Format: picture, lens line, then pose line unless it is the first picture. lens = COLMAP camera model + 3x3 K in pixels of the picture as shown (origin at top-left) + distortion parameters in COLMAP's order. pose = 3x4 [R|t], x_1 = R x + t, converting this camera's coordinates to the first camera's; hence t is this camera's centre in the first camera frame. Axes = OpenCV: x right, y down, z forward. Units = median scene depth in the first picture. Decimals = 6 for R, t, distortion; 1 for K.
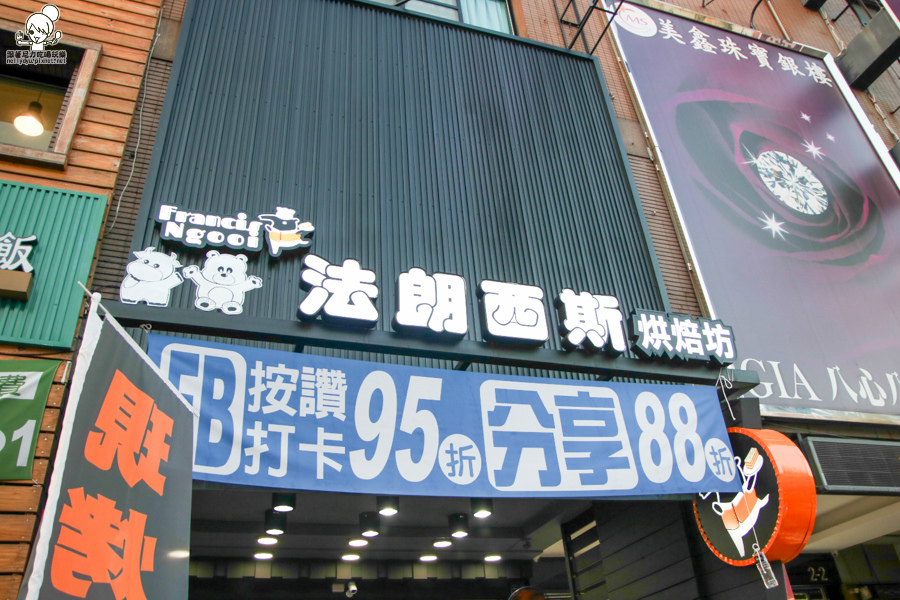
lens RADIAL K [[695.9, 0, 447.0], [0, 695.9, 323.7], [0, 0, 1]] dist [-0.132182, 0.105142]
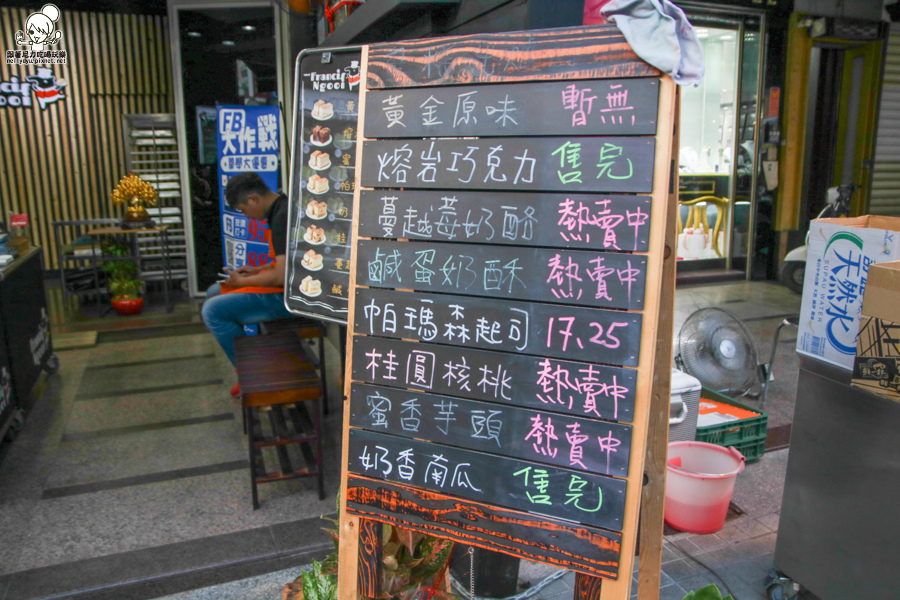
lens RADIAL K [[695.9, 0, 447.0], [0, 695.9, 323.7], [0, 0, 1]] dist [-0.132182, 0.105142]
pose [[0.996215, 0.041495, 0.076382, 0.410271], [-0.083121, 0.711865, 0.697380, 0.359524], [-0.025436, -0.701089, 0.712620, 0.600001]]
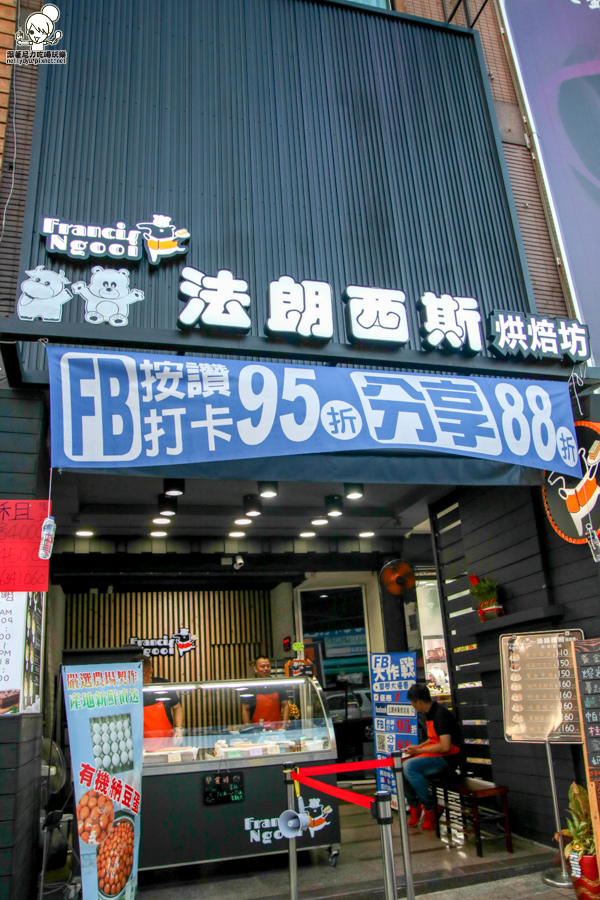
lens RADIAL K [[695.9, 0, 302.0], [0, 695.9, 468.3], [0, 0, 1]] dist [-0.132182, 0.105142]
pose [[0.998932, -0.005825, -0.045826, 0.025034], [0.016407, 0.972074, 0.234101, -0.035595], [0.043183, -0.234603, 0.971132, -0.091042]]
